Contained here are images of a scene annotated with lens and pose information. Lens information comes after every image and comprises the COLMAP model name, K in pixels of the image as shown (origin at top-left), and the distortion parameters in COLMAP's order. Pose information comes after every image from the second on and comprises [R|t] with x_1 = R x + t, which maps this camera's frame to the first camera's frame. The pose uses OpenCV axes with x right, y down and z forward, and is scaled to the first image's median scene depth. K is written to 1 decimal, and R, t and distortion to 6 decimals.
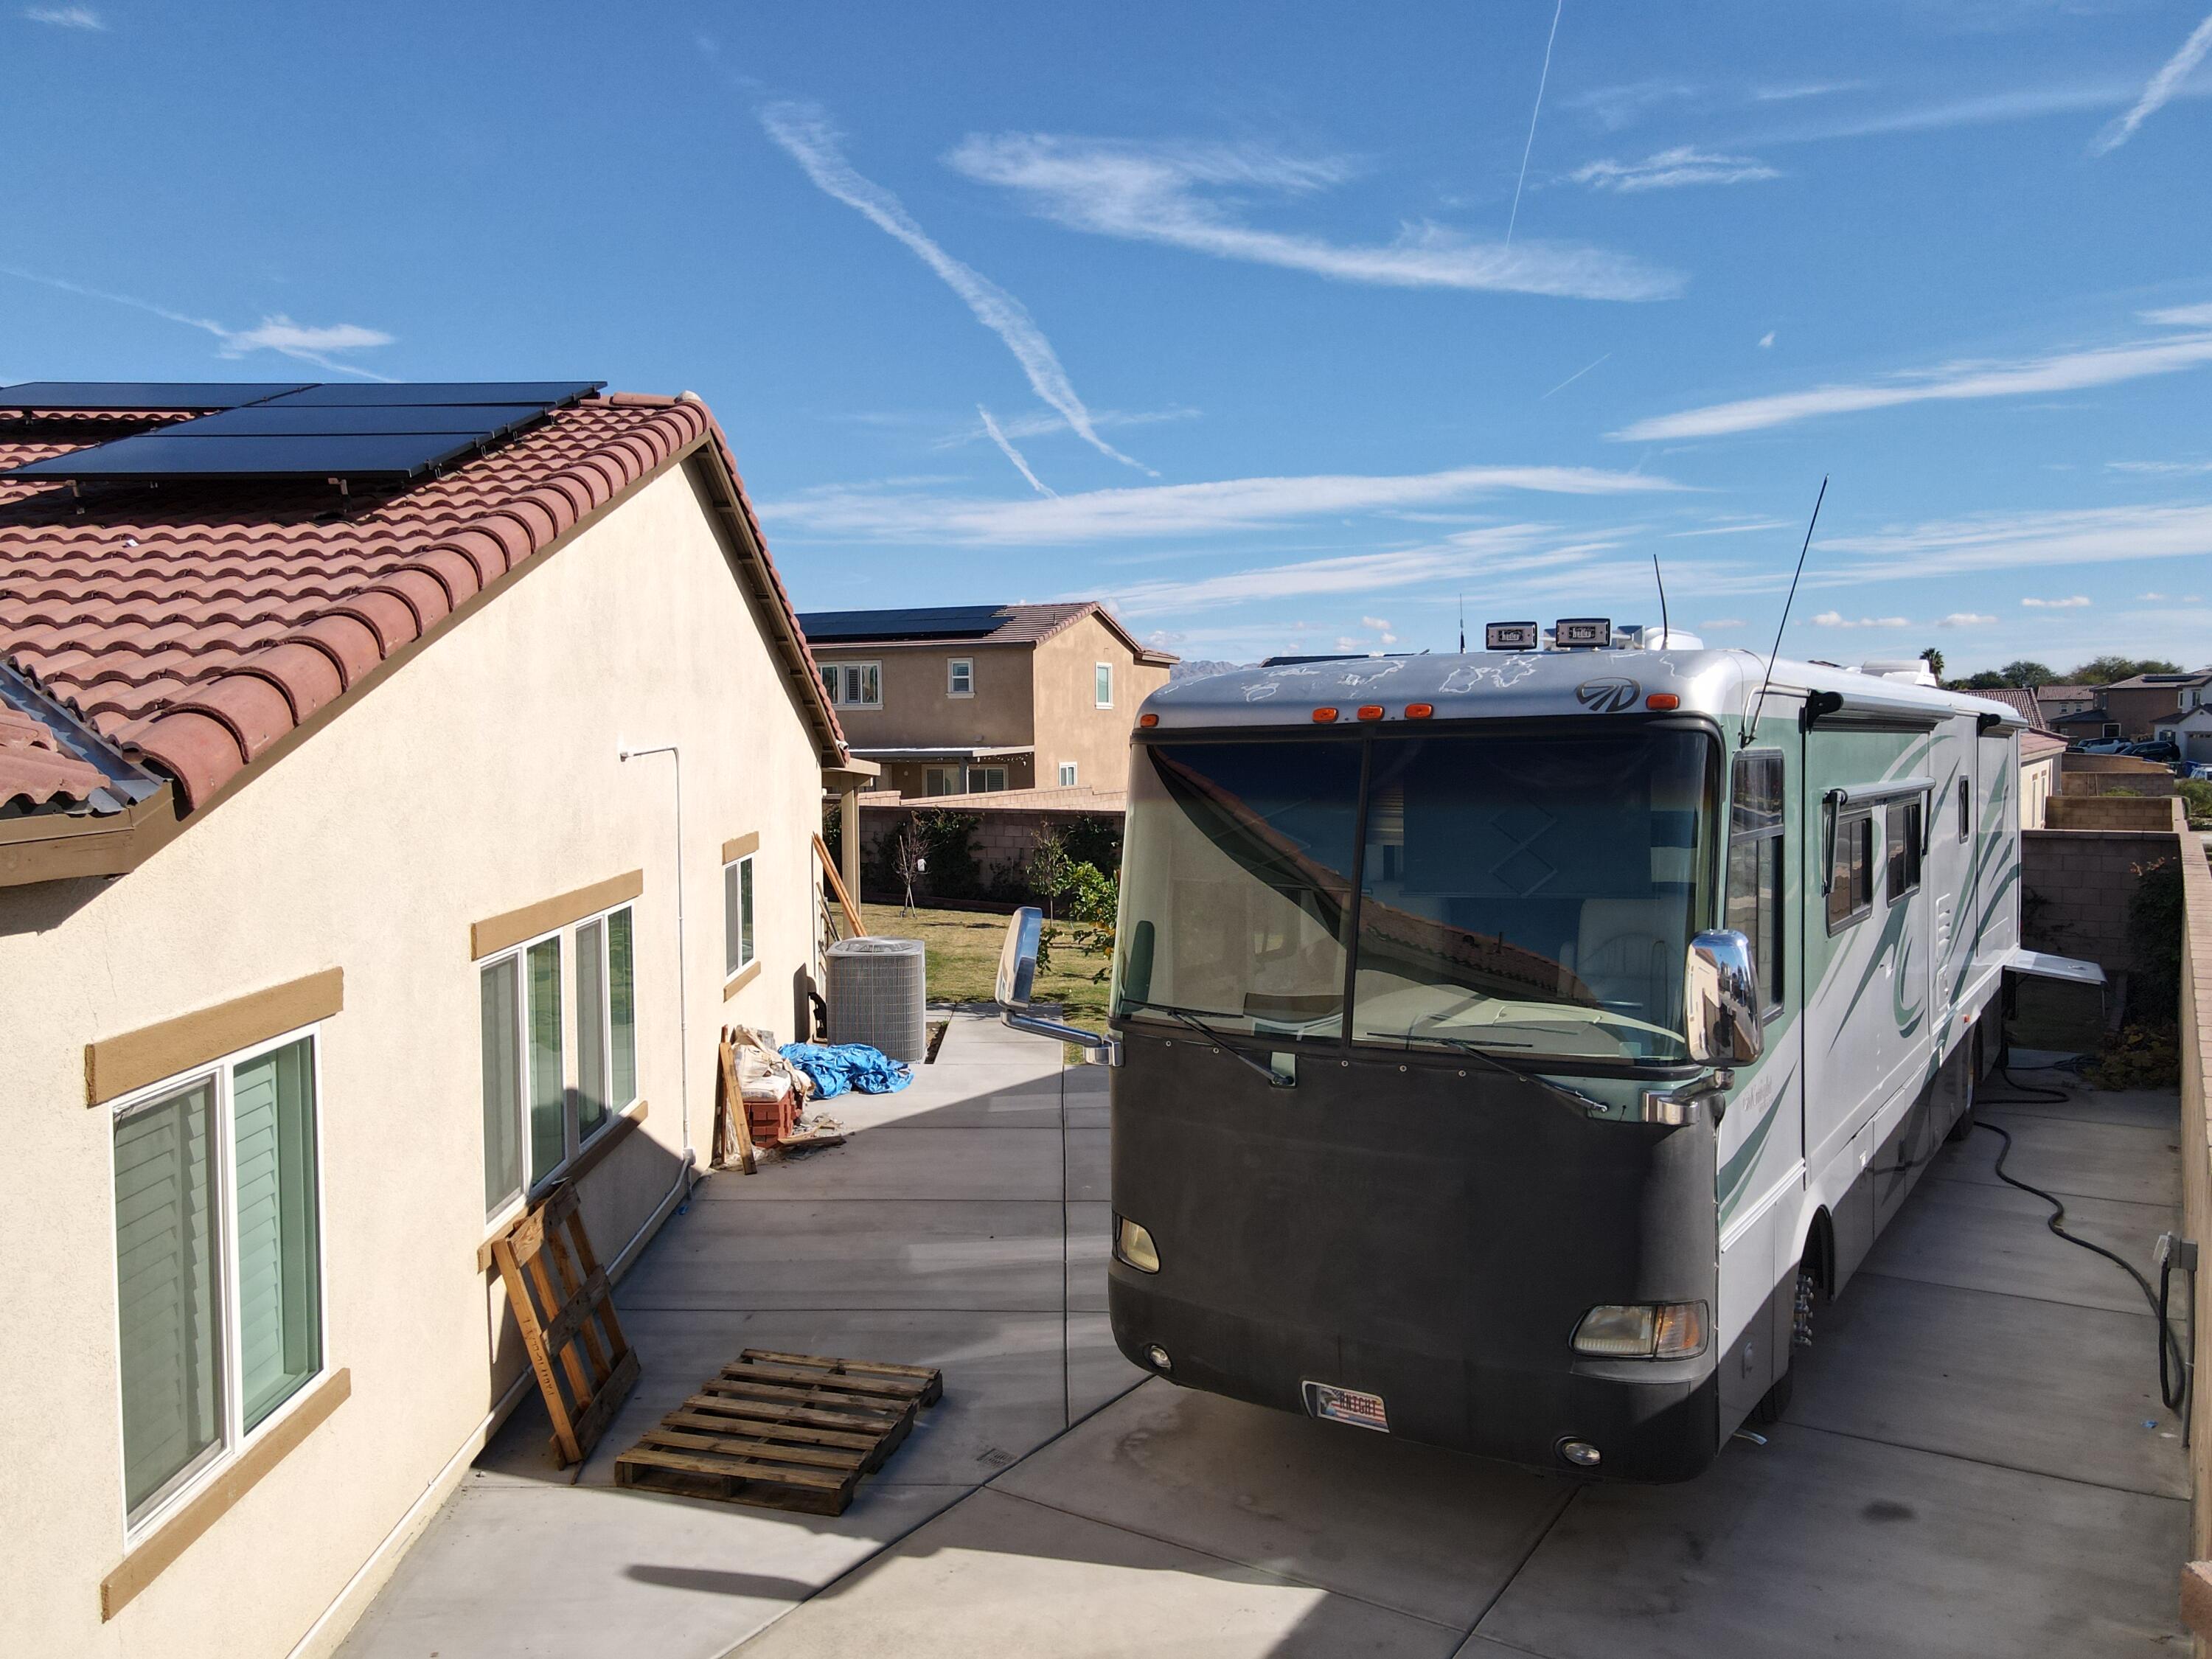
lens RADIAL K [[1627.3, 0, 1097.1], [0, 1627.3, 802.9], [0, 0, 1]] dist [0.012549, -0.000365]
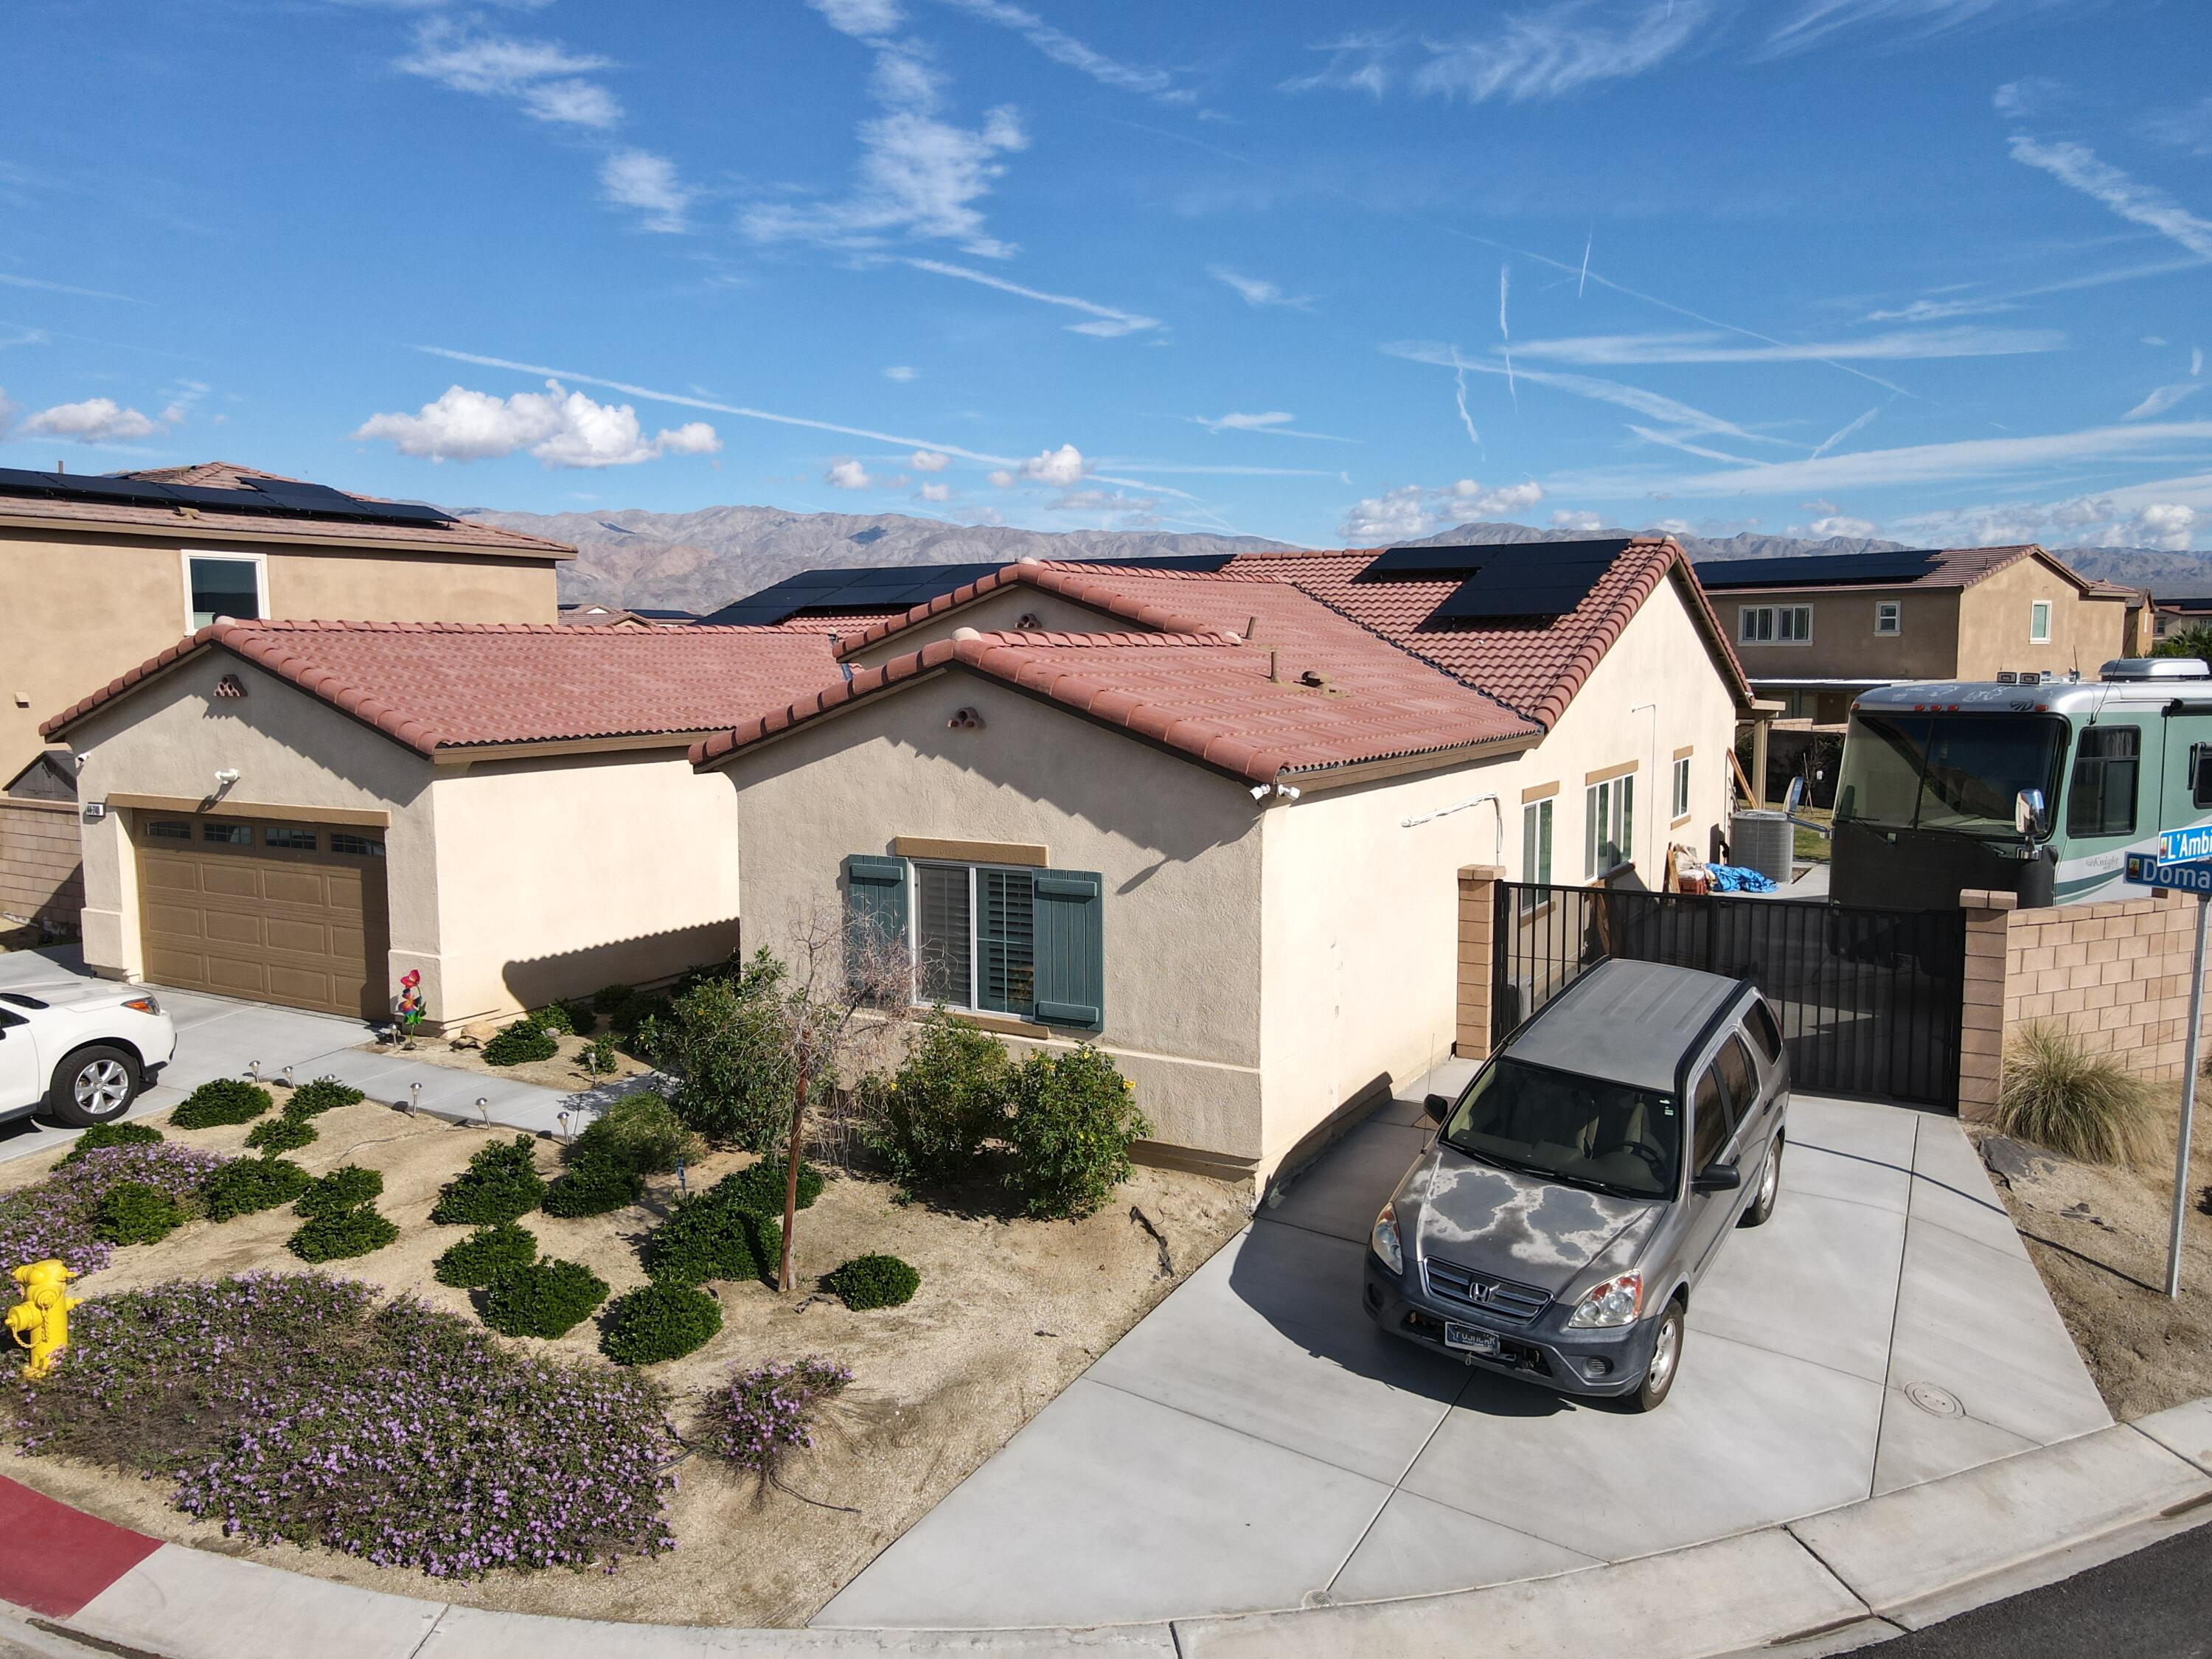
lens RADIAL K [[1626.5, 0, 1094.3], [0, 1626.5, 787.2], [0, 0, 1]] dist [0.007169, 0.012631]
pose [[0.846450, 0.049442, -0.530169, 0.167727], [-0.025753, 0.998316, 0.051983, -0.011448], [0.531846, -0.030347, 0.846297, -0.781868]]
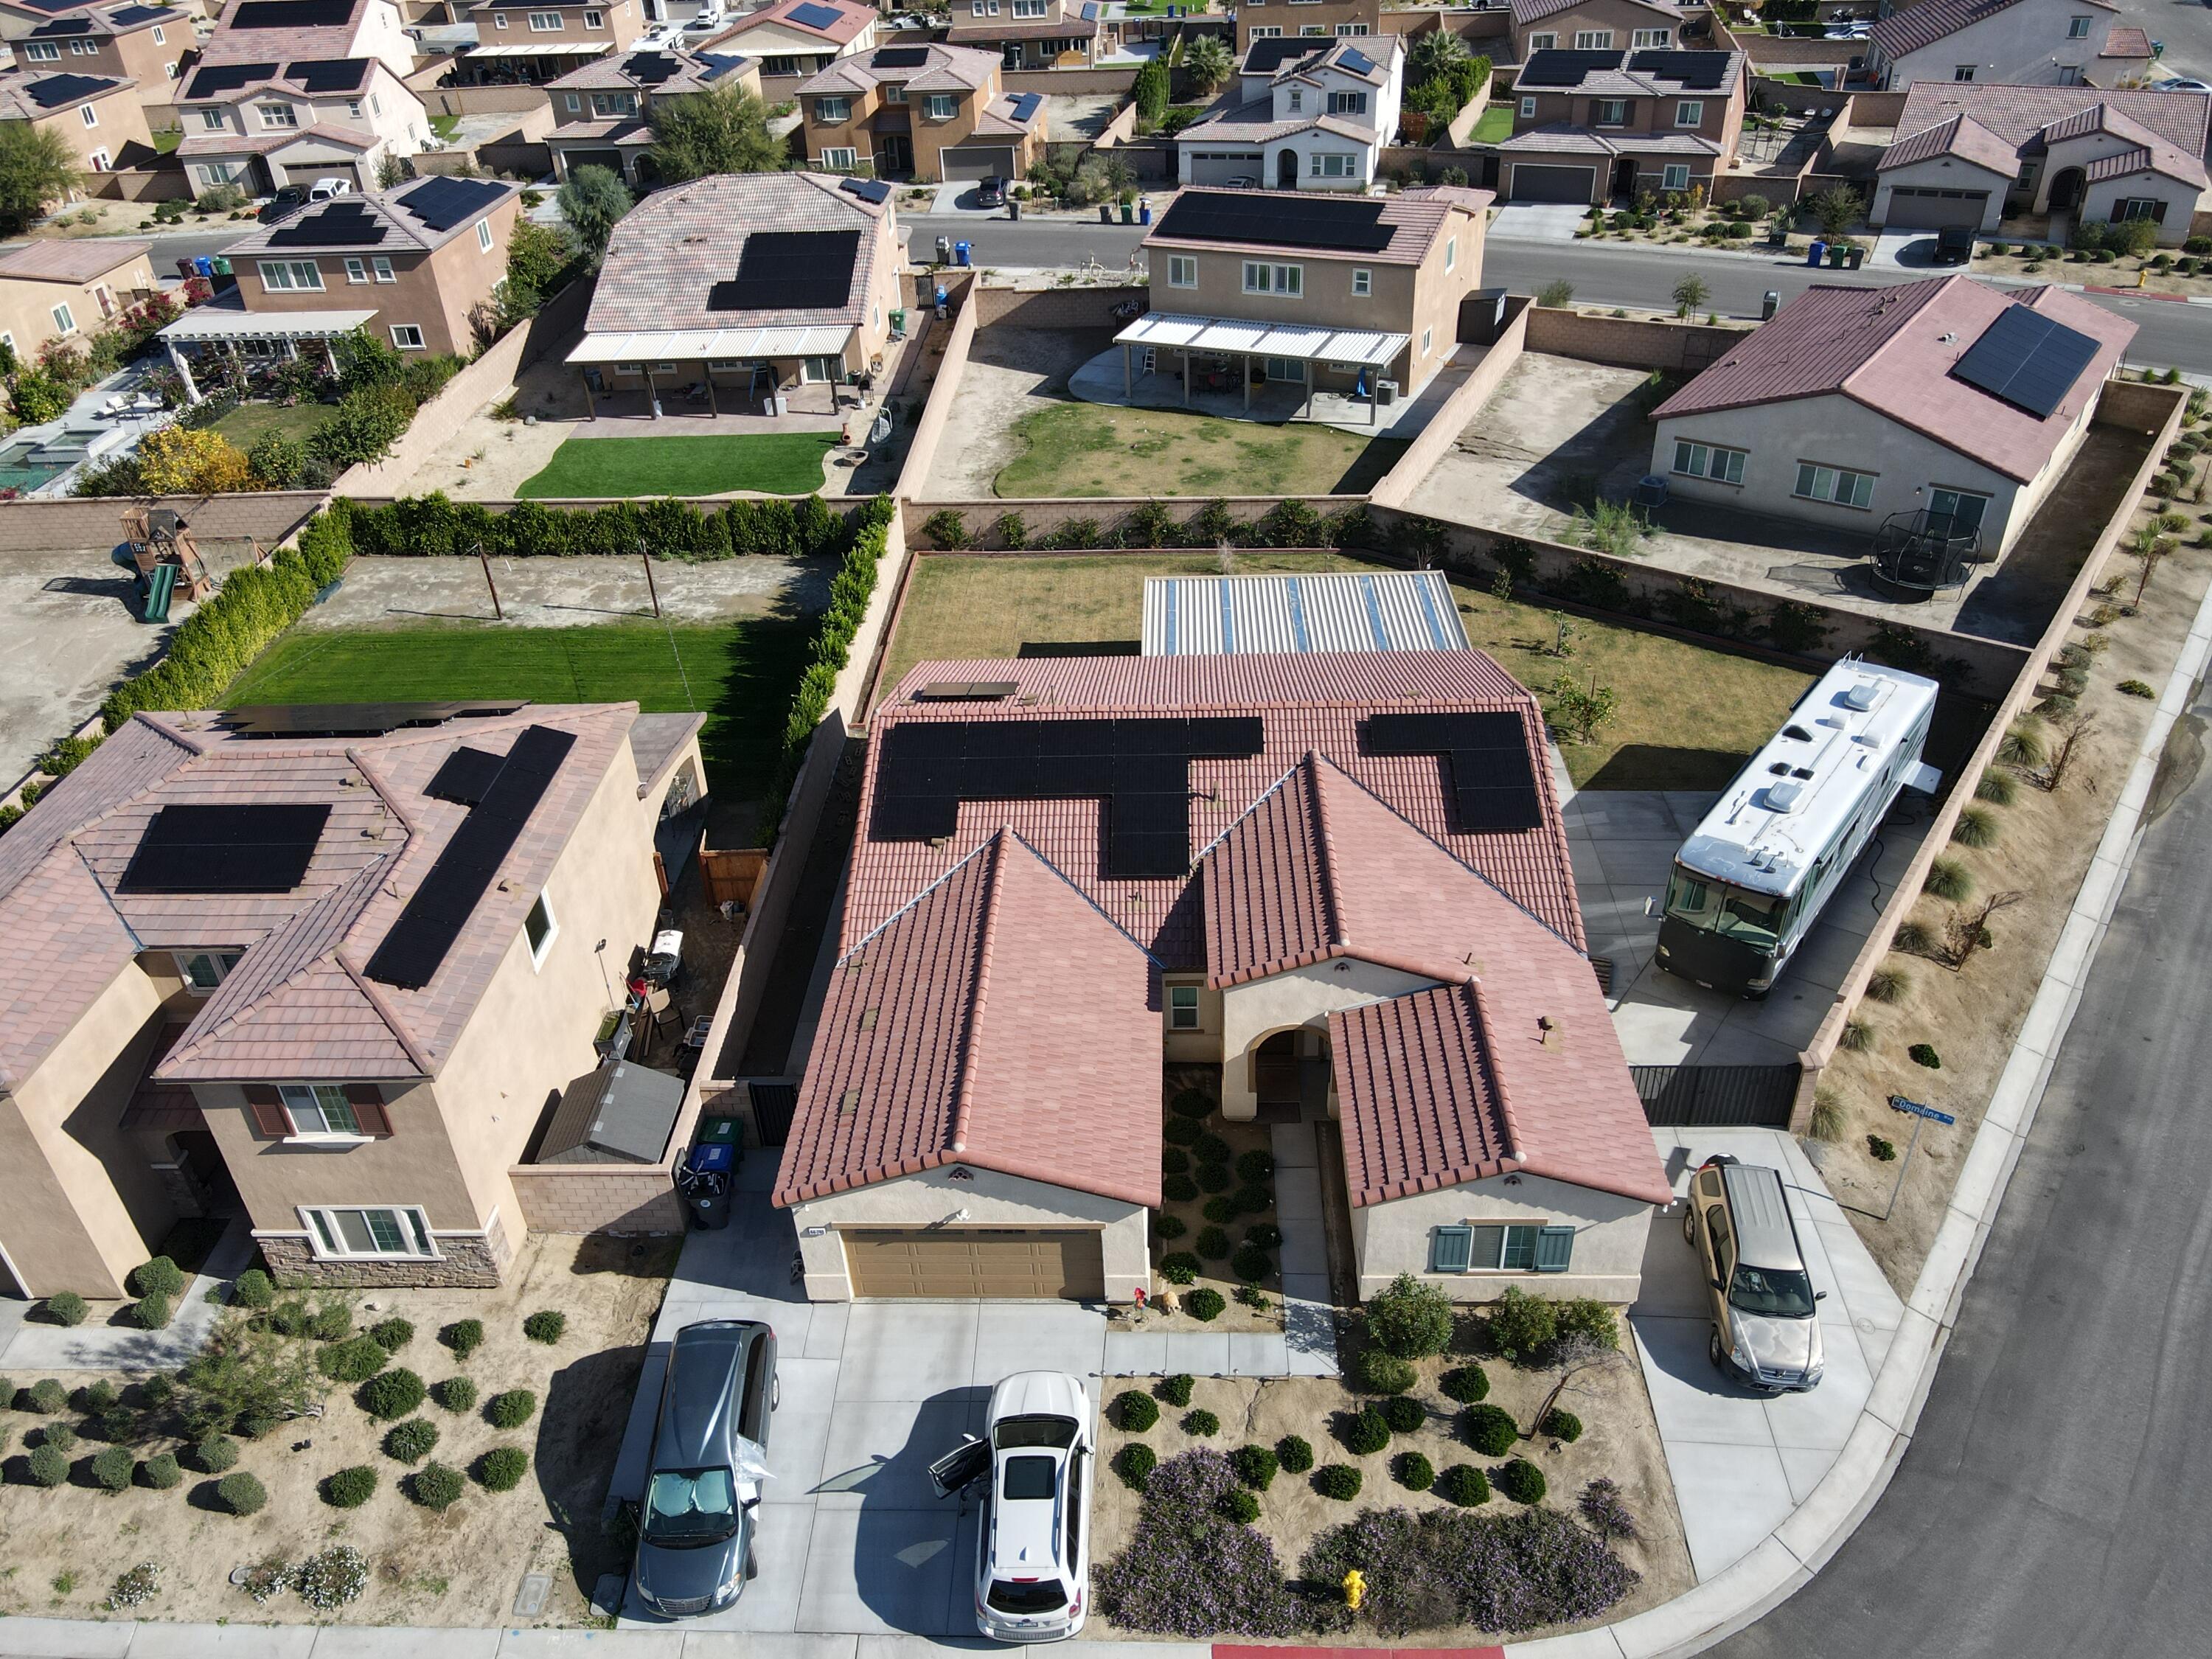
lens RADIAL K [[1577.2, 0, 1106.2], [0, 1577.2, 860.1], [0, 0, 1]] dist [0.008367, 0.010264]
pose [[0.997577, 0.011833, -0.068553, -0.614482], [0.026916, 0.843034, 0.537187, -1.192642], [0.064149, -0.537731, 0.840673, -1.401316]]
